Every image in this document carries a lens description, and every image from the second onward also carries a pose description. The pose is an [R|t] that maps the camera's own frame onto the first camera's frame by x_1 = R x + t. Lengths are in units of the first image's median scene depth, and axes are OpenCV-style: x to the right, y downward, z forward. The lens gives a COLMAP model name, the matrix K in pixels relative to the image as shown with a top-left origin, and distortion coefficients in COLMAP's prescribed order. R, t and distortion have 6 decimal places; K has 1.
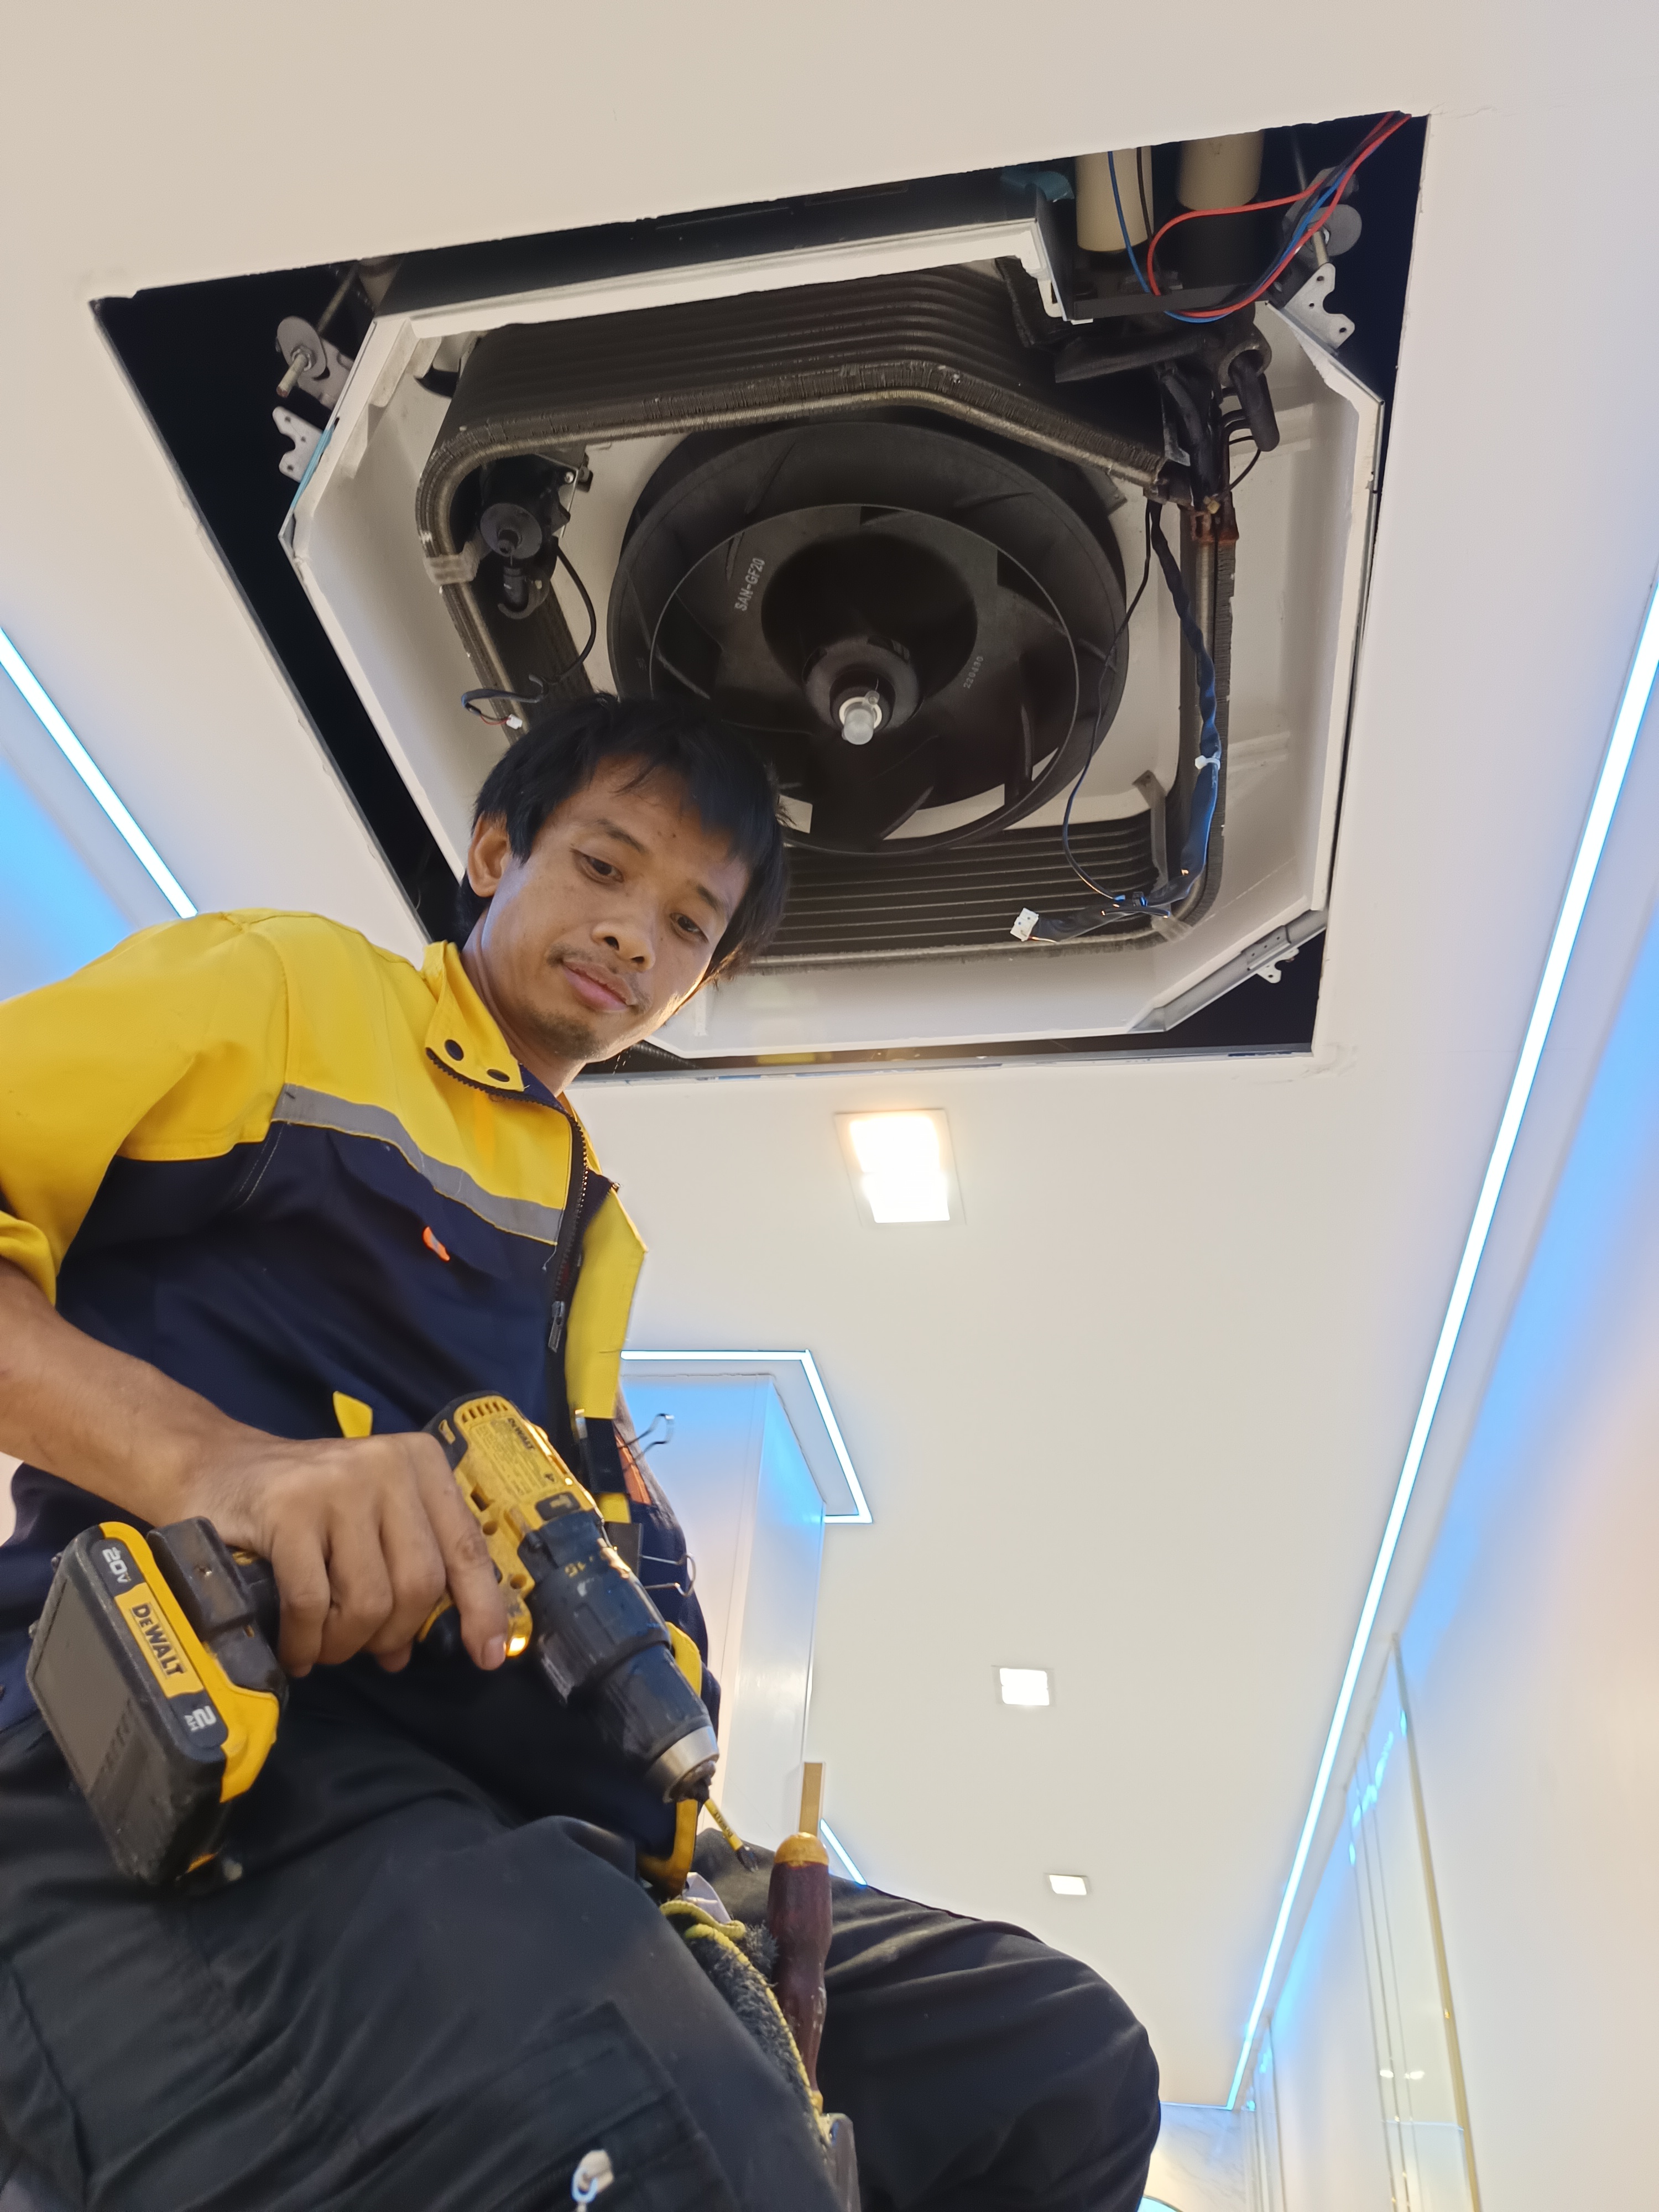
lens RADIAL K [[1563.2, 0, 829.5], [0, 1563.2, 1106.0], [0, 0, 1]] dist [-0.005532, 0.000032]
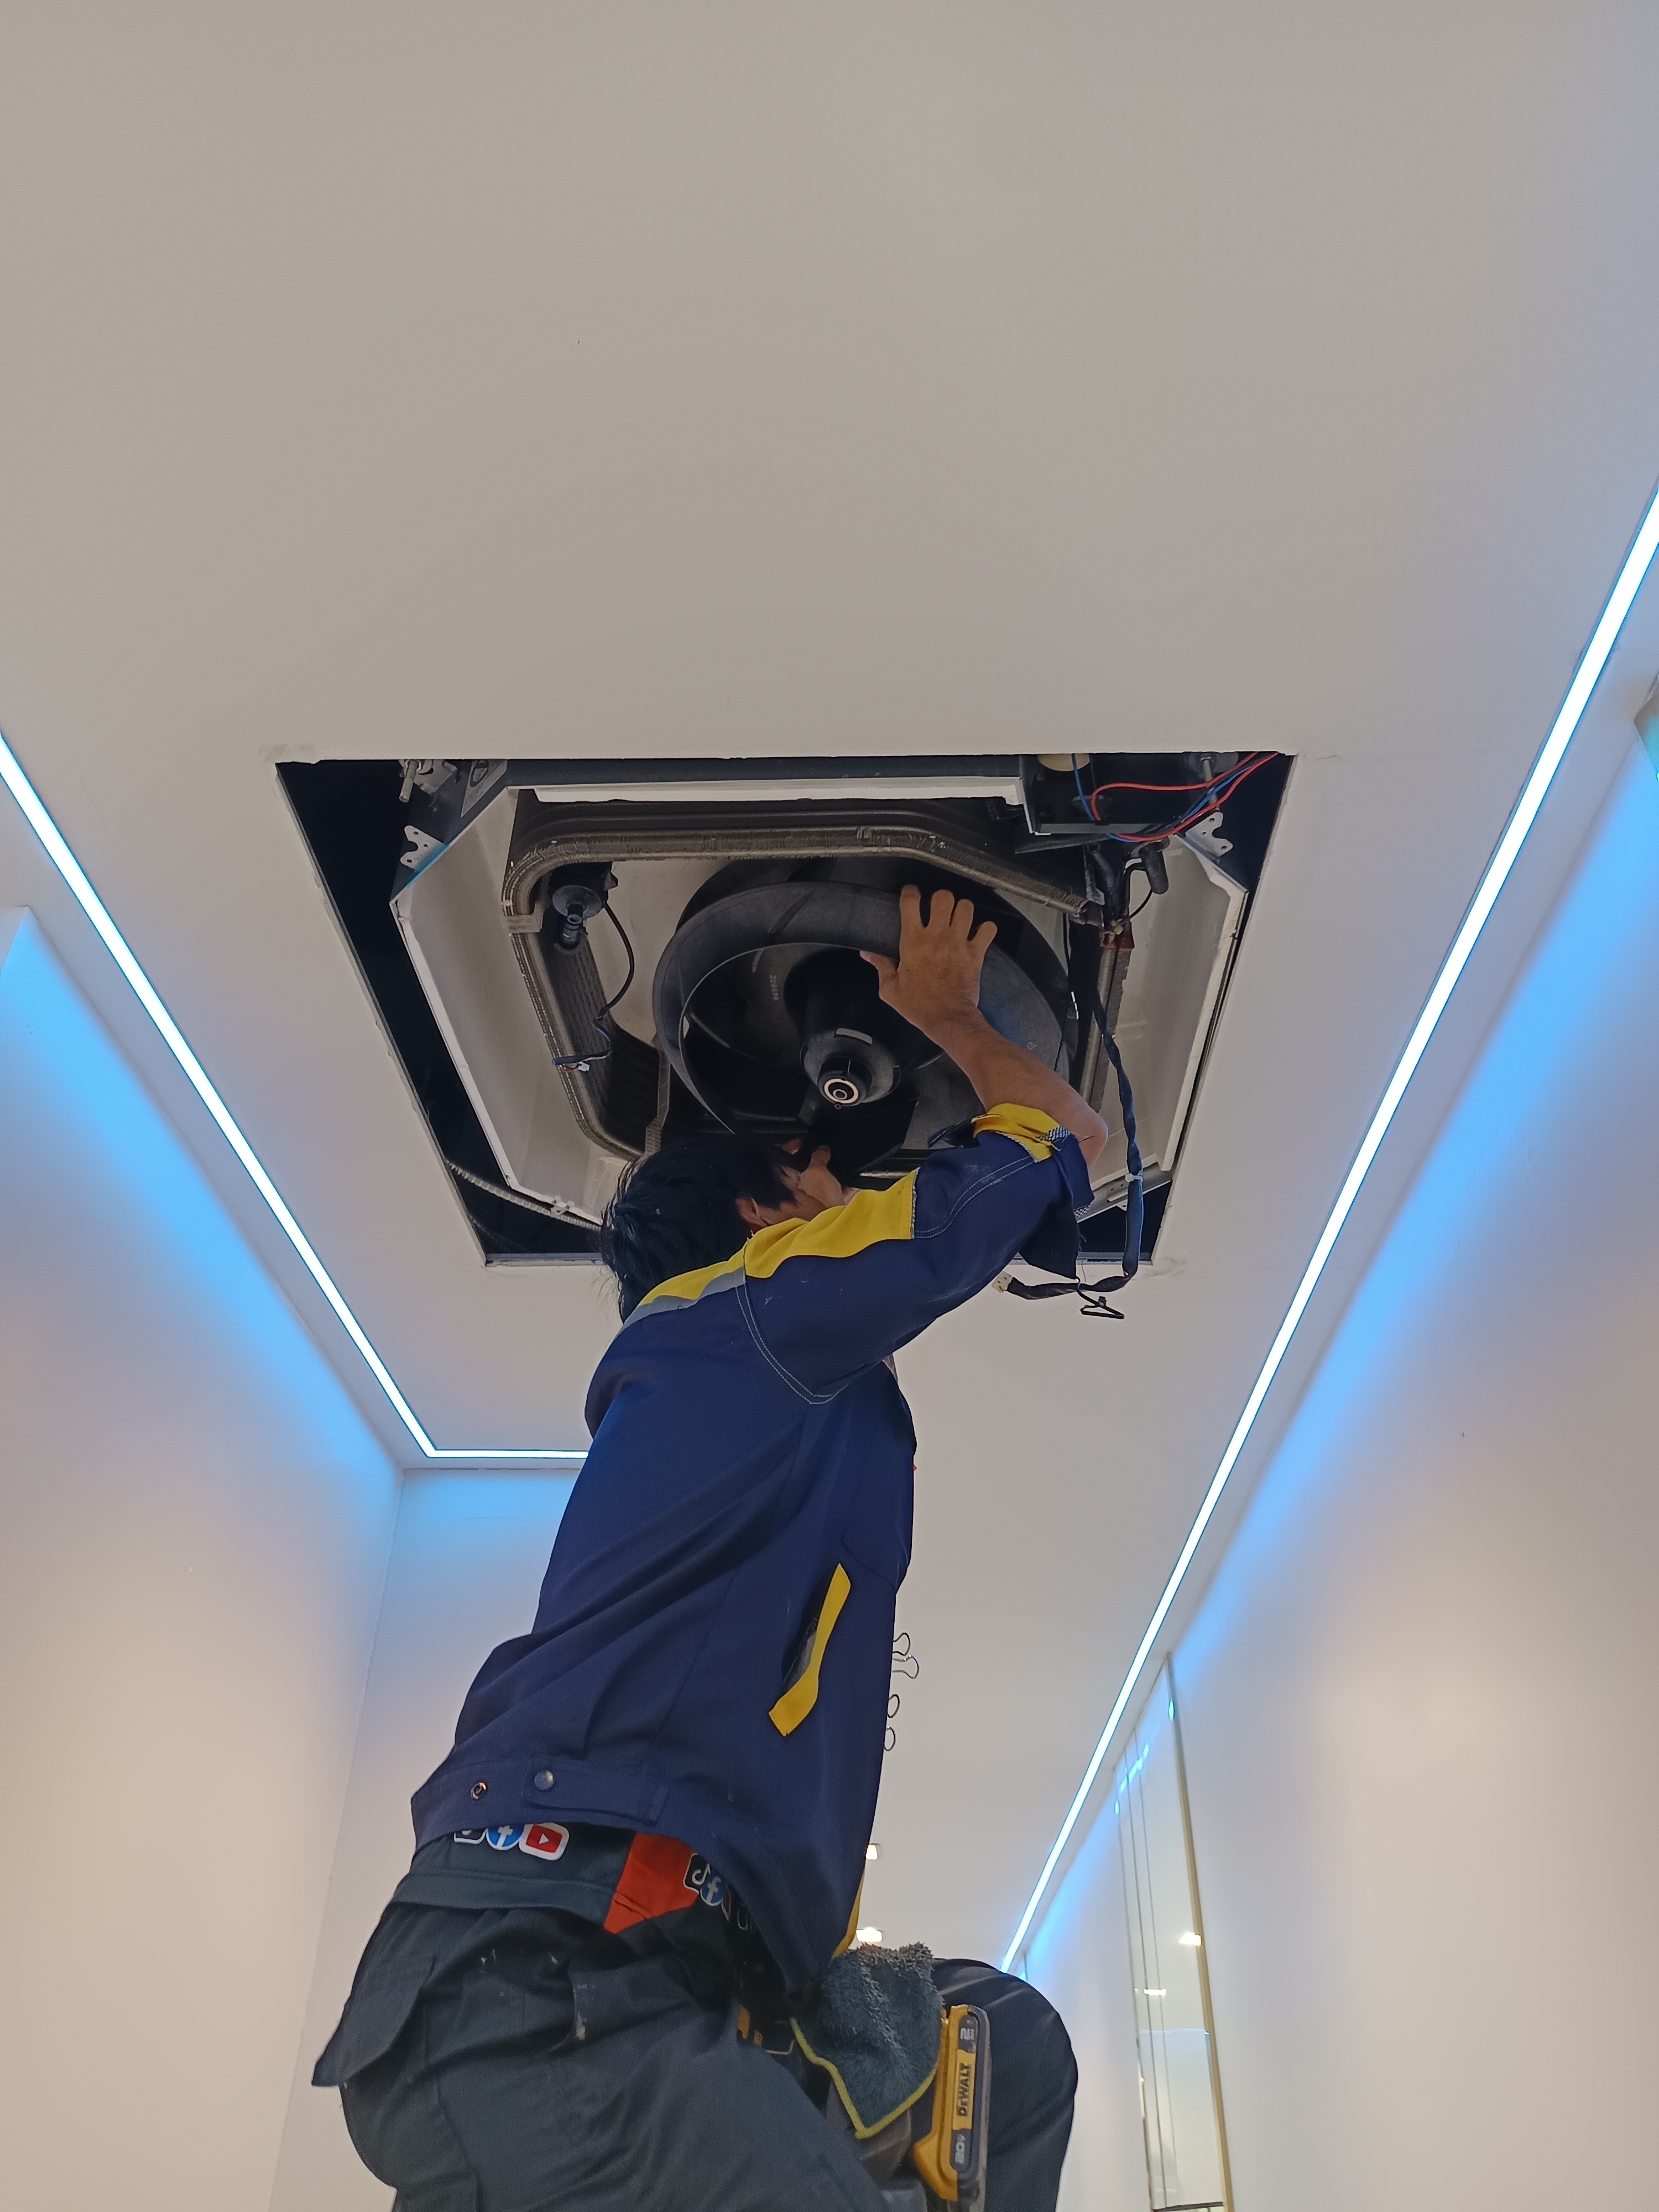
lens RADIAL K [[1584.1, 0, 829.5], [0, 1584.1, 1106.0], [0, 0, 1]] dist [0.008513, -0.001800]
pose [[0.988346, 0.033170, 0.148564, -0.195578], [-0.042478, 0.997299, 0.059924, -0.304267], [-0.146175, -0.065536, 0.987086, -0.314437]]
